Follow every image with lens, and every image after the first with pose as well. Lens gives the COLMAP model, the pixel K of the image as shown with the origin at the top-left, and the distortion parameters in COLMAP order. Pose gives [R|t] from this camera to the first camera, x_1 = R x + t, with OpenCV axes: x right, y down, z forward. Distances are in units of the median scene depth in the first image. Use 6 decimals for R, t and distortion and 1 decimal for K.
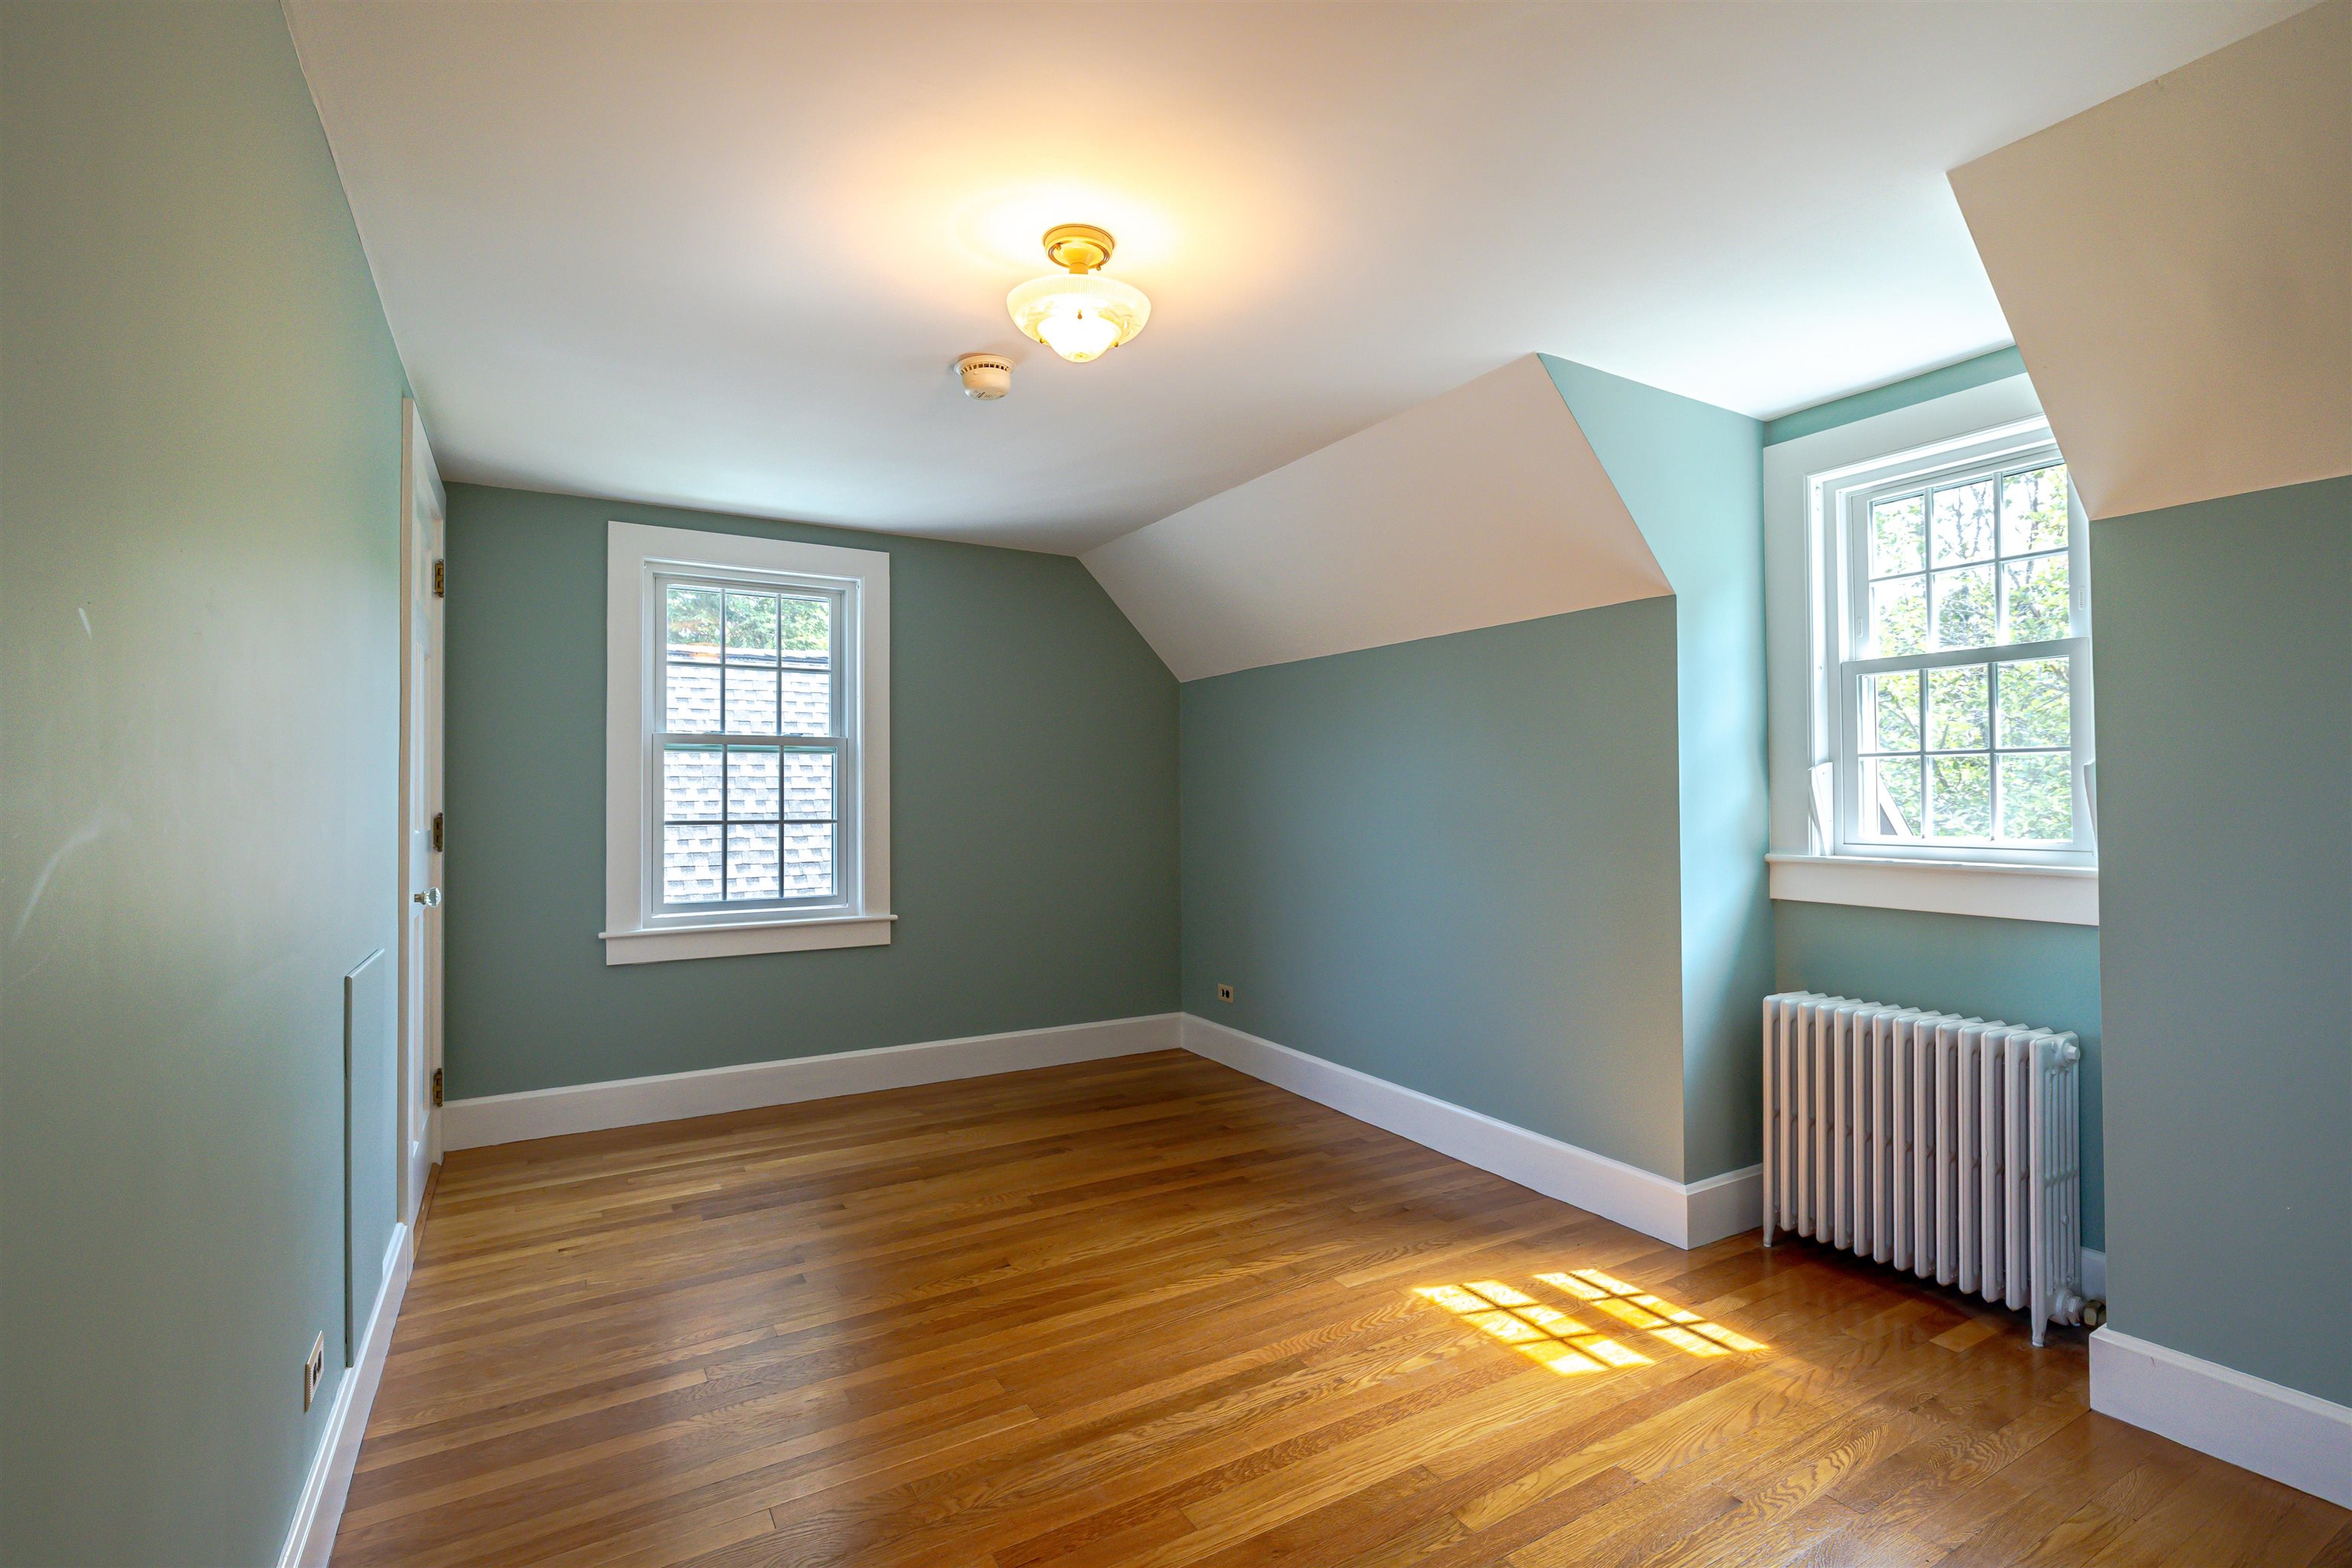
lens RADIAL K [[1066.4, 0, 1185.9], [0, 1066.4, 779.3], [0, 0, 1]] dist [-0.002222, -0.000392]
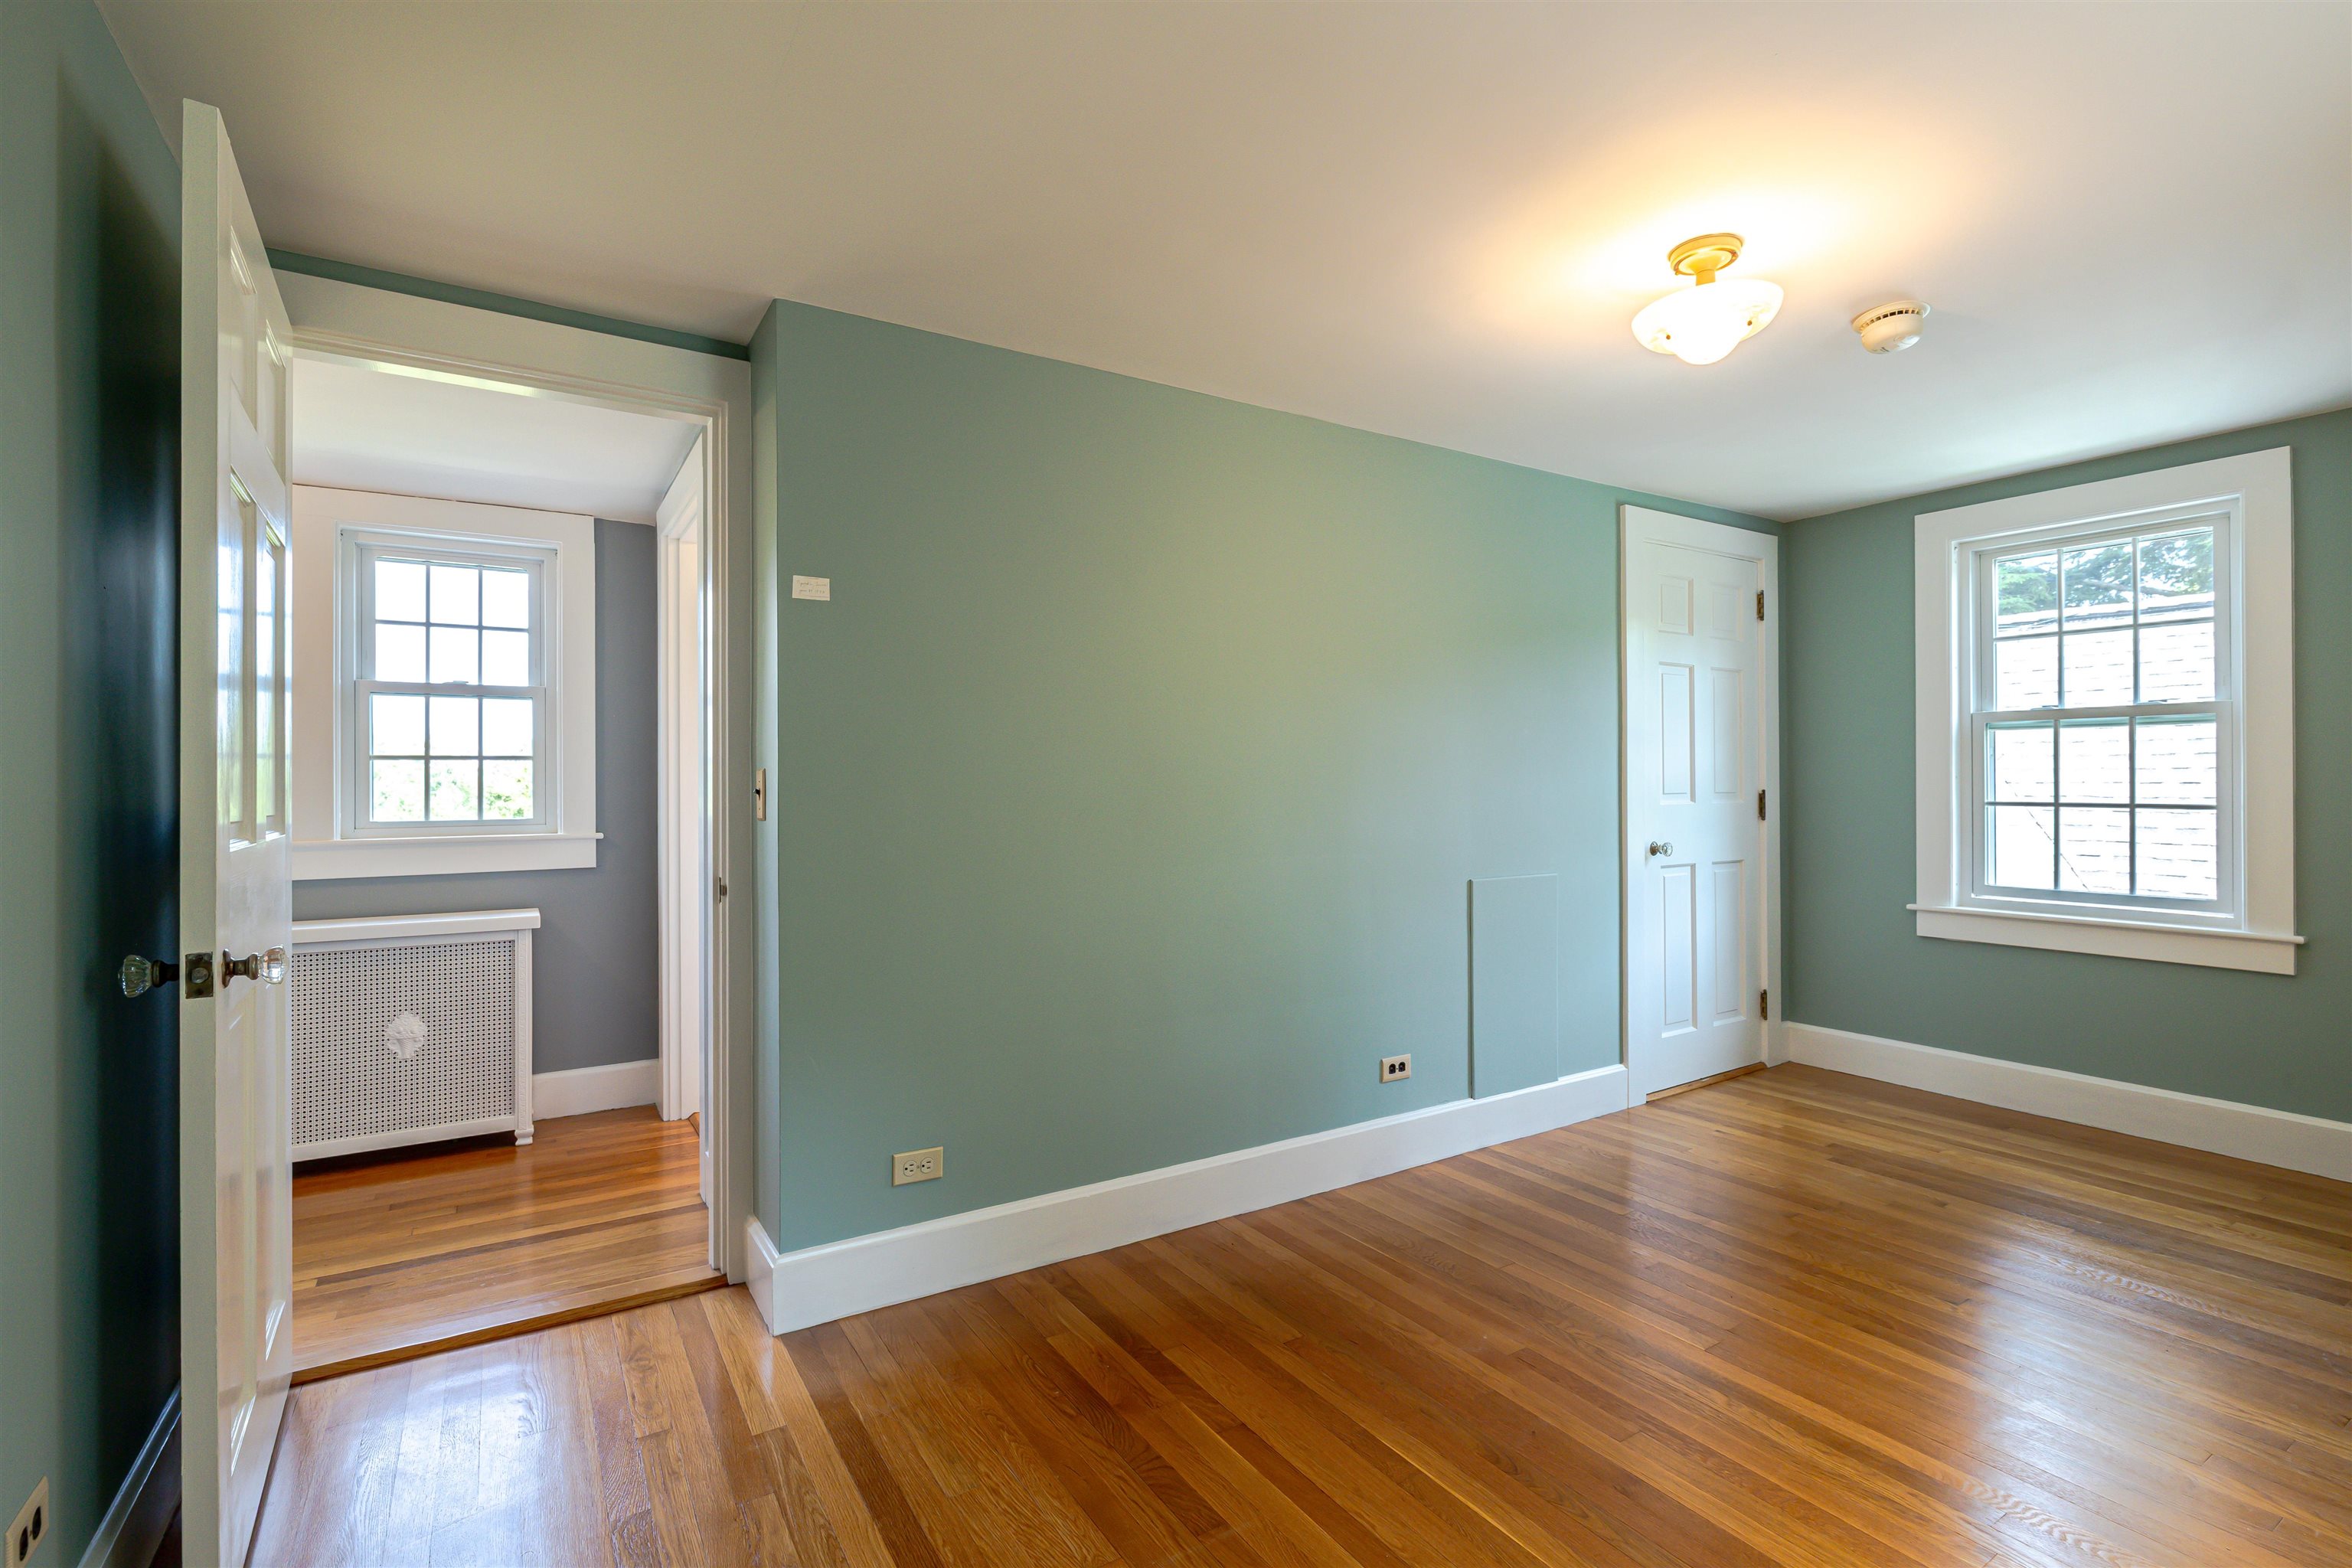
lens RADIAL K [[1066.4, 0, 1179.3], [0, 1066.4, 782.7], [0, 0, 1]] dist [-0.002222, -0.000392]
pose [[0.037570, 0.006520, -0.999273, 0.630573], [0.018222, 0.999808, 0.007209, 0.002194], [0.999128, -0.018479, 0.037444, 0.295688]]
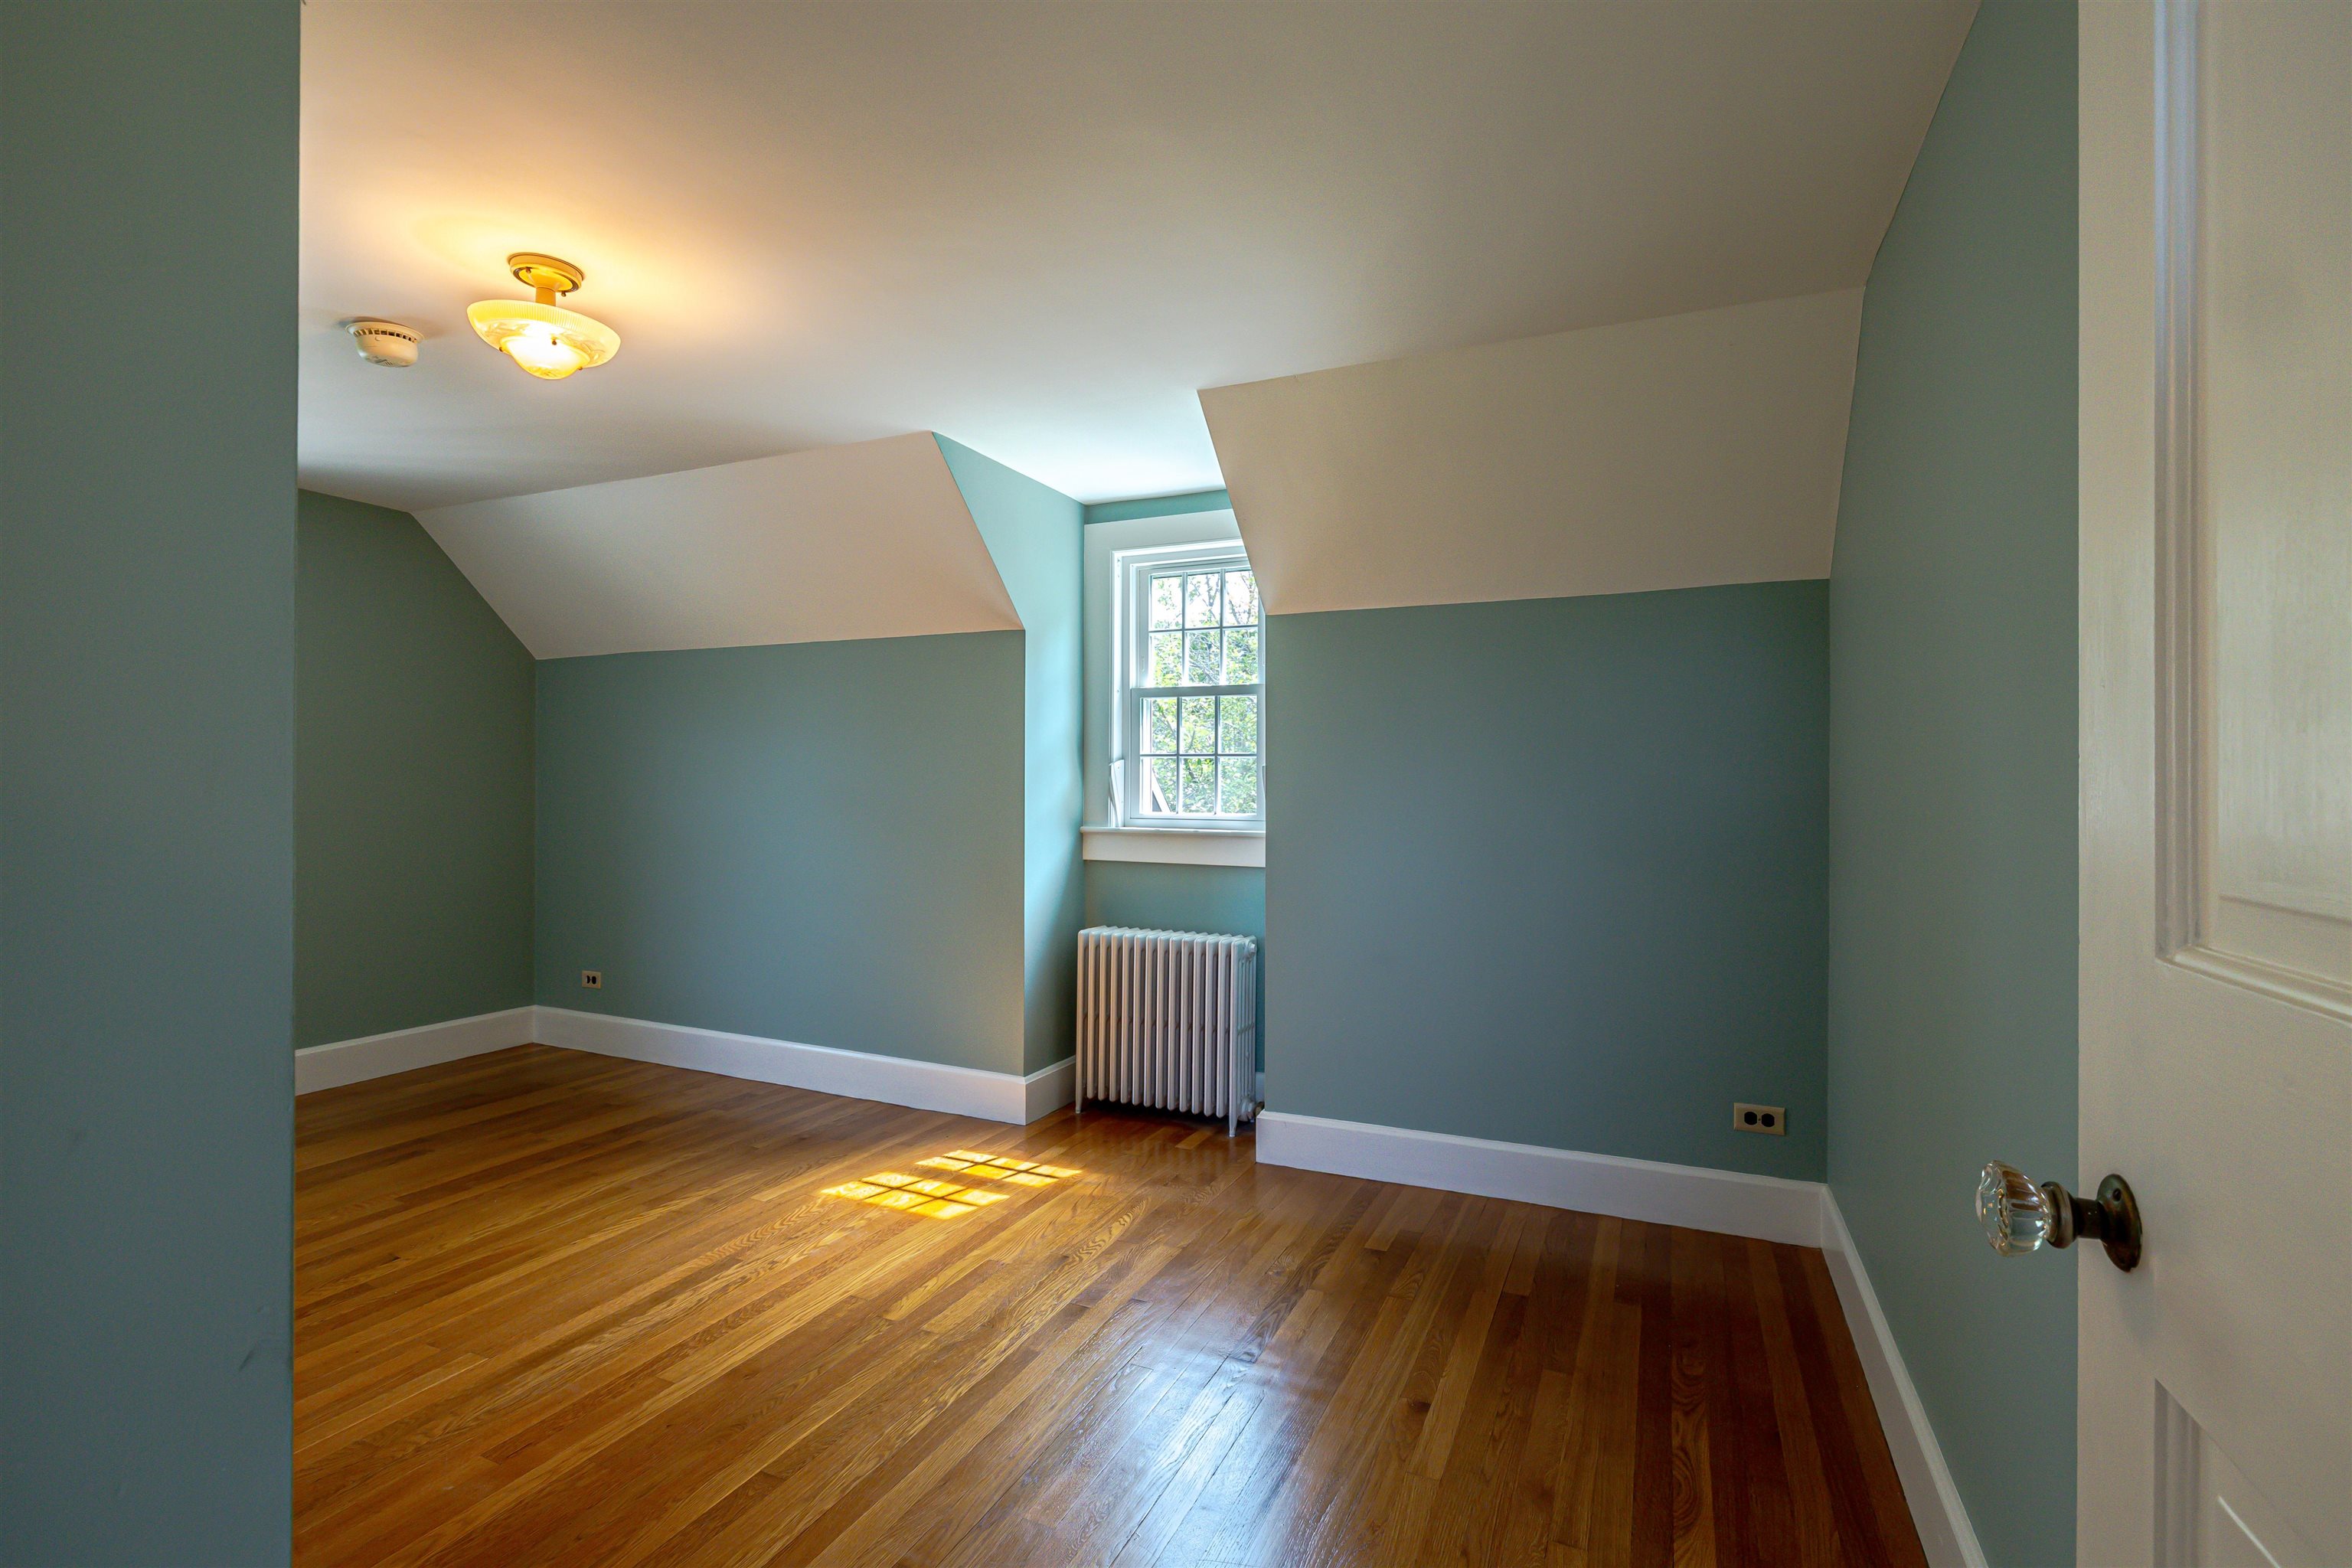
lens RADIAL K [[1066.4, 0, 1175.6], [0, 1066.4, 778.1], [0, 0, 1]] dist [-0.002222, -0.000392]
pose [[0.823968, 0.011388, 0.566522, -0.123999], [-0.018339, 0.999810, 0.006575, -0.002729], [-0.566339, -0.015807, 0.824021, -0.181453]]
